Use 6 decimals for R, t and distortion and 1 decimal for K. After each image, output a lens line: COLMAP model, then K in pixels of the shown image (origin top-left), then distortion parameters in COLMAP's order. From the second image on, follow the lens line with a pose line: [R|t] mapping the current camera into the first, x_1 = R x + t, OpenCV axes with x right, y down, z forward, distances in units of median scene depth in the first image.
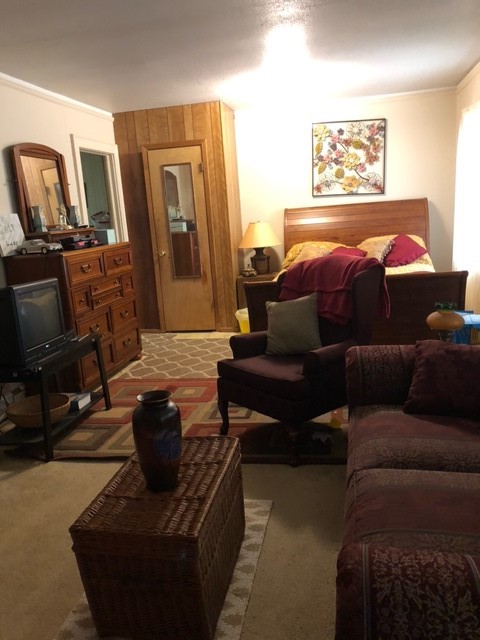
lens RADIAL K [[528.3, 0, 240.5], [0, 528.3, 318.1], [0, 0, 1]] dist [0.027168, -0.042095]
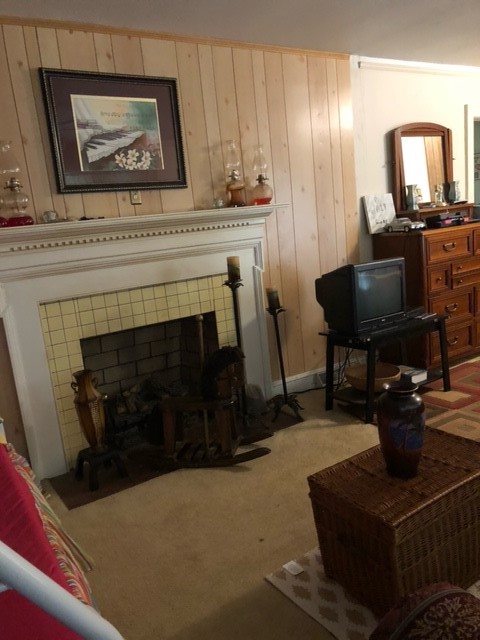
lens RADIAL K [[528.3, 0, 240.8], [0, 528.3, 321.1], [0, 0, 1]] dist [0.027168, -0.042095]
pose [[0.707420, 0.140720, -0.692643, 0.147997], [-0.091762, 0.989971, 0.107407, -0.028864], [0.700811, -0.012423, 0.713239, 0.018493]]
